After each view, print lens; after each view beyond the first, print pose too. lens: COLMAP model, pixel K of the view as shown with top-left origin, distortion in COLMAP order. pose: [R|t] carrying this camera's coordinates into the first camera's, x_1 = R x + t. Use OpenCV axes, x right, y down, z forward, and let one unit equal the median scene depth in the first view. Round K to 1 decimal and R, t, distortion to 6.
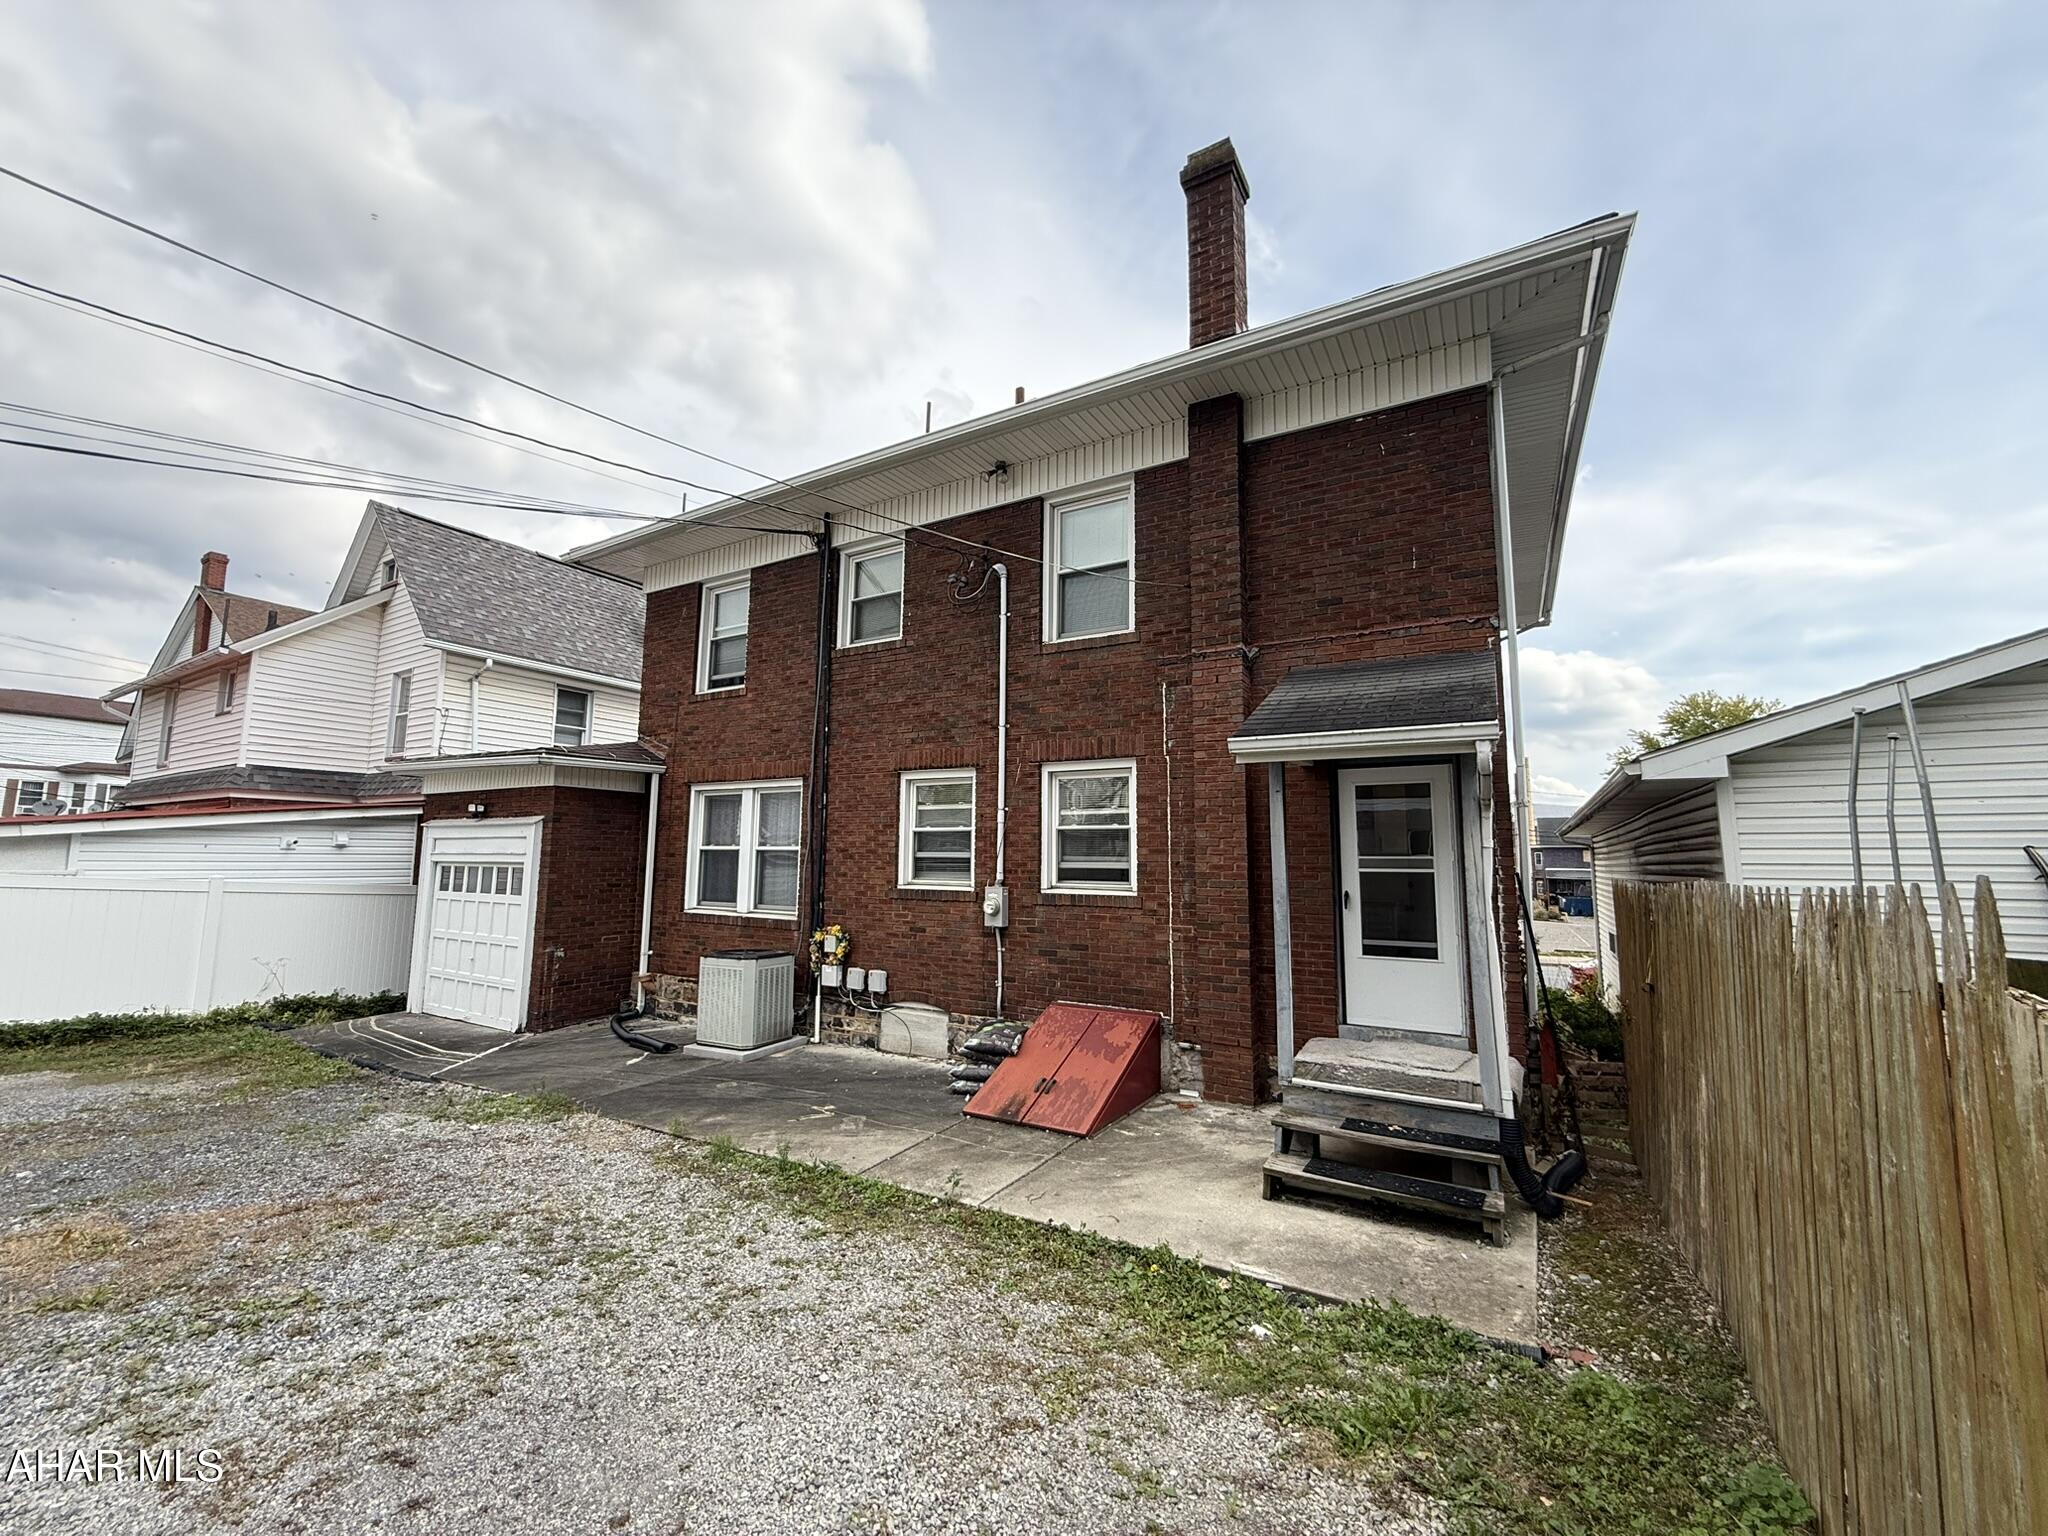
lens RADIAL K [[814.4, 0, 1017.6], [0, 814.4, 770.7], [0, 0, 1]] dist [0.000400, -0.000316]
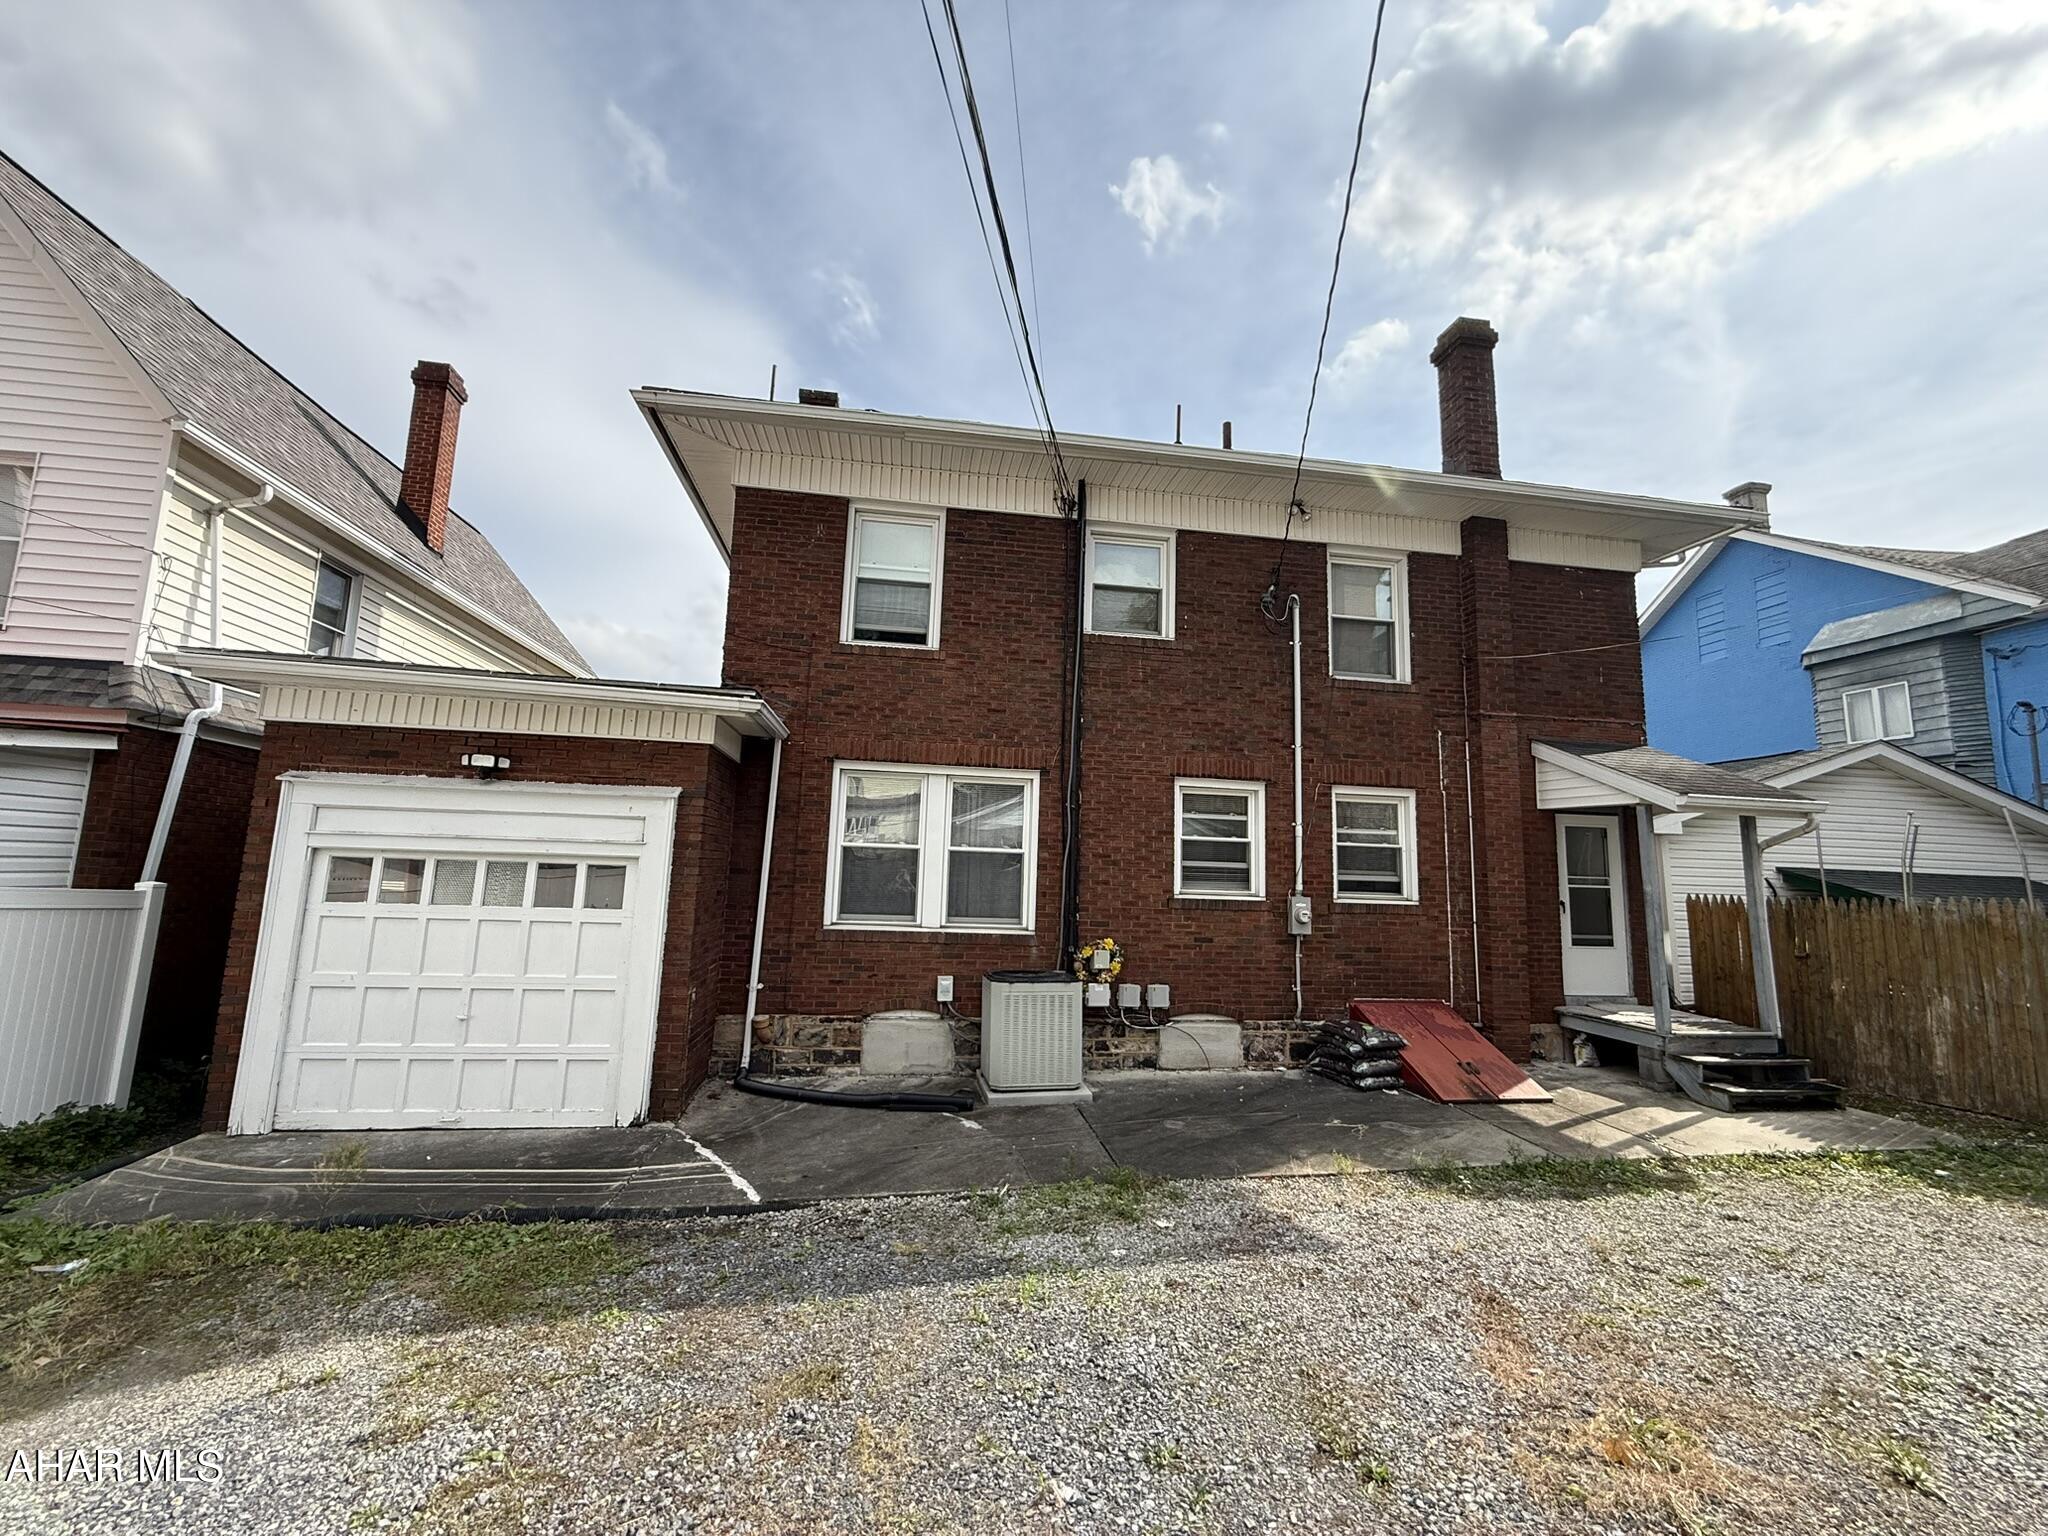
lens RADIAL K [[814.4, 0, 1014.3], [0, 814.4, 770.7], [0, 0, 1]] dist [0.000400, -0.000316]
pose [[0.775535, 0.094941, 0.624125, -0.904737], [-0.093499, 0.994998, -0.035176, 0.045999], [-0.624342, -0.031075, 0.780533, 0.368456]]
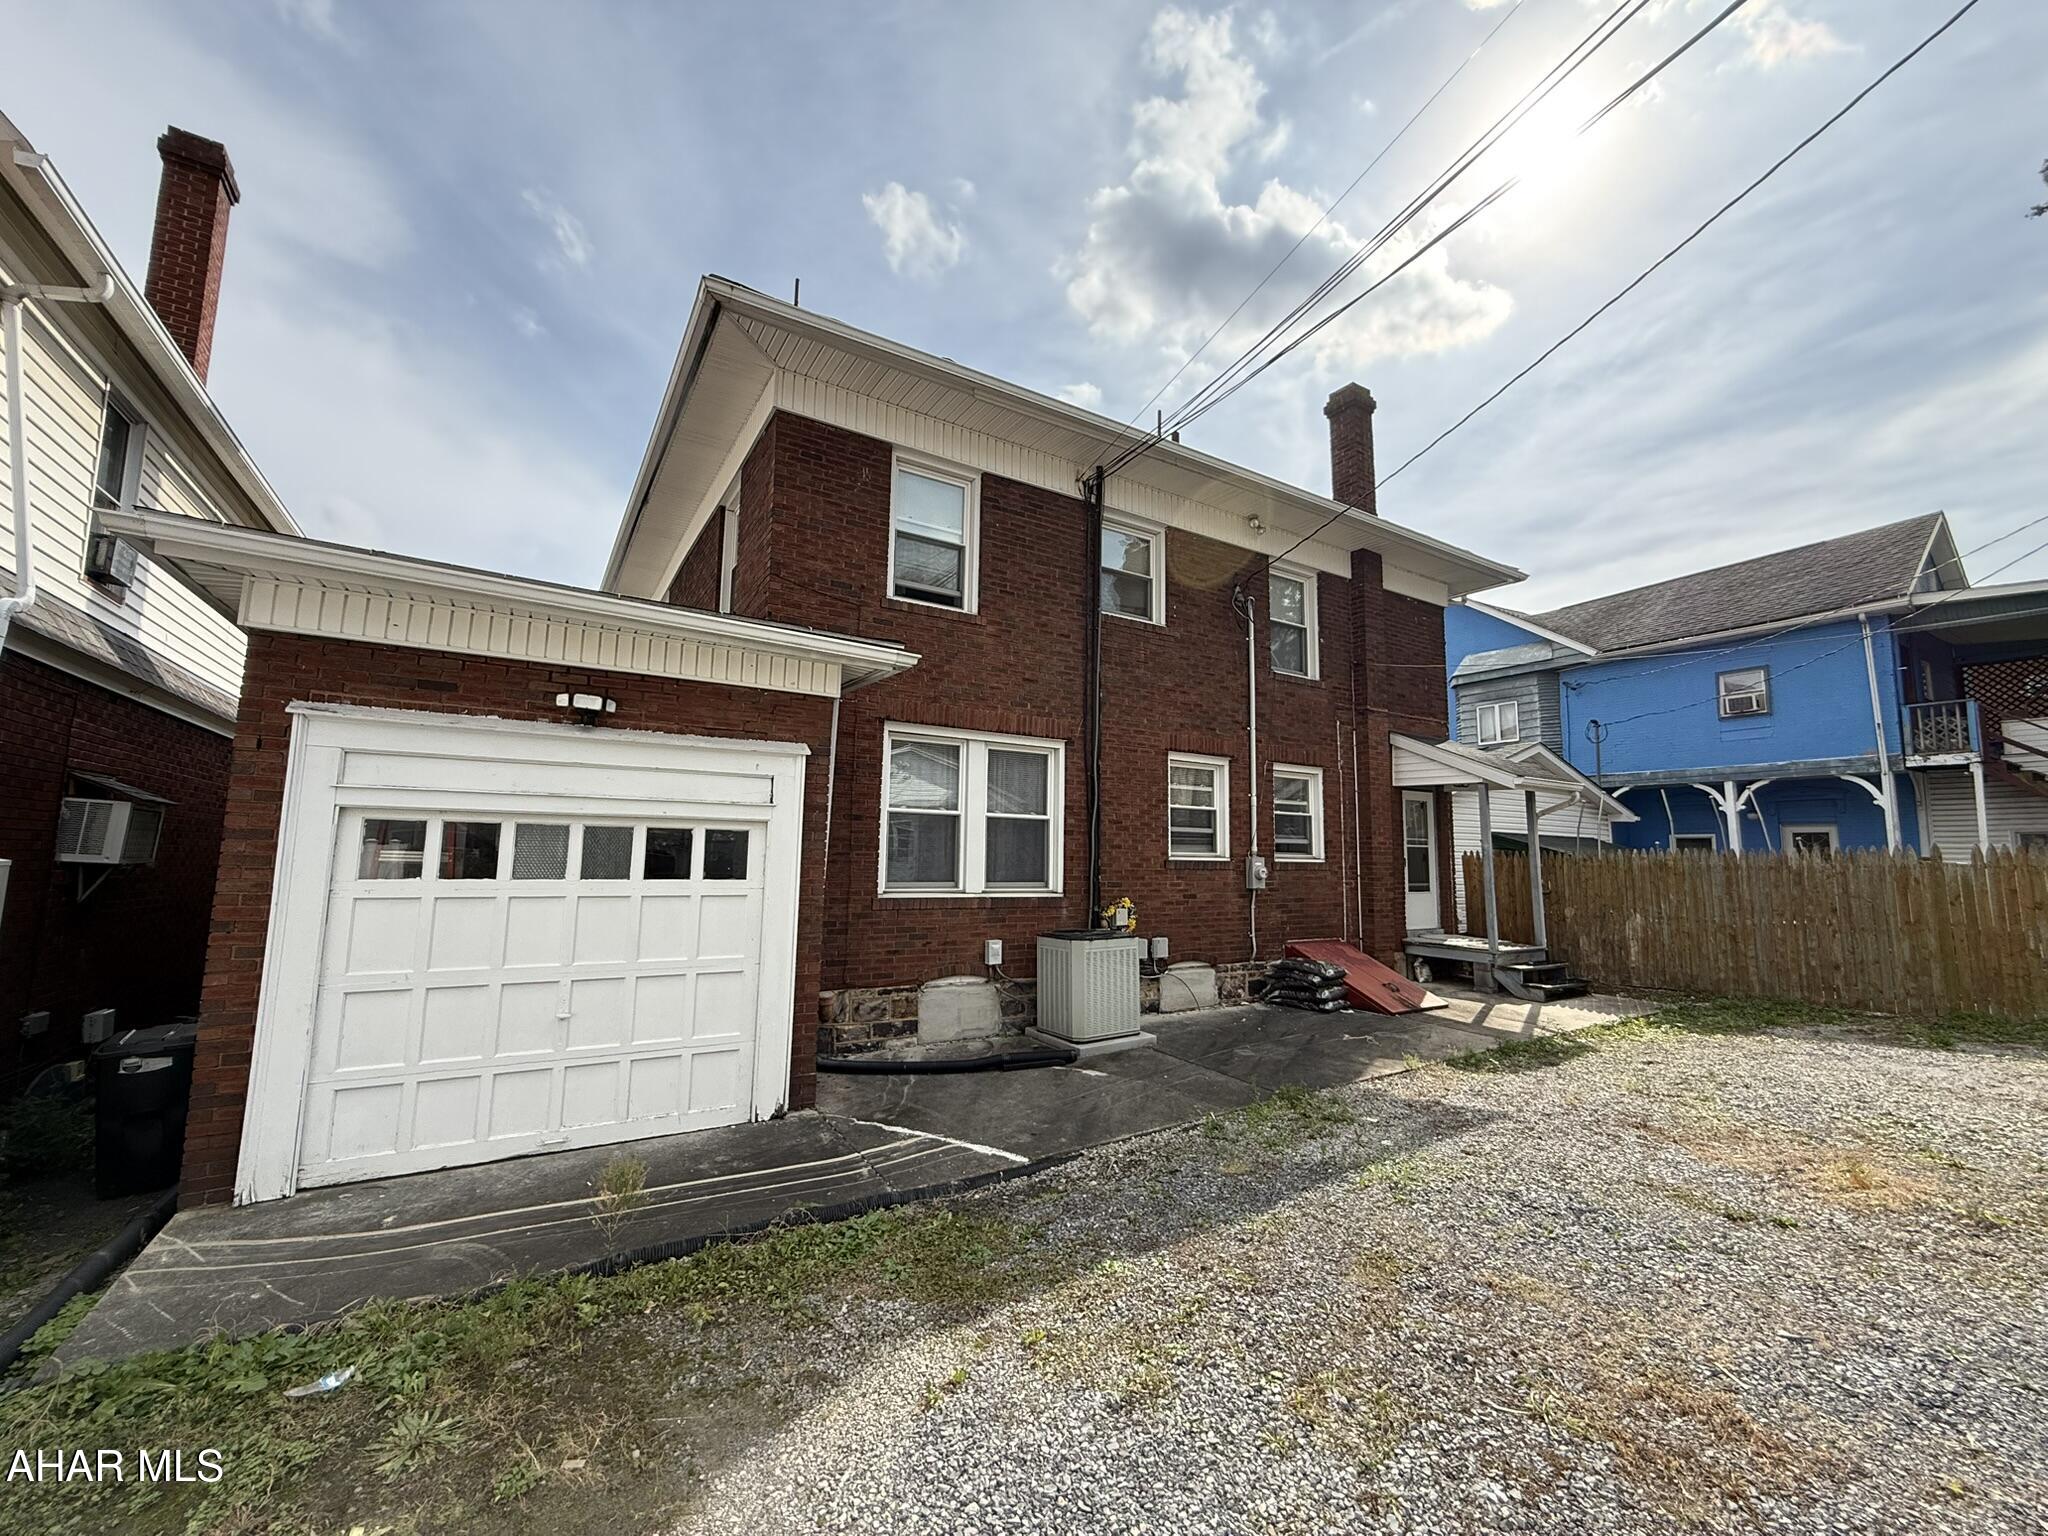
lens RADIAL K [[814.4, 0, 1015.0], [0, 814.4, 770.3], [0, 0, 1]] dist [0.000400, -0.000316]
pose [[0.467626, 0.092292, 0.879095, -1.188426], [-0.108765, 0.992984, -0.046392, 0.098454], [-0.877209, -0.073920, 0.474384, 0.672692]]
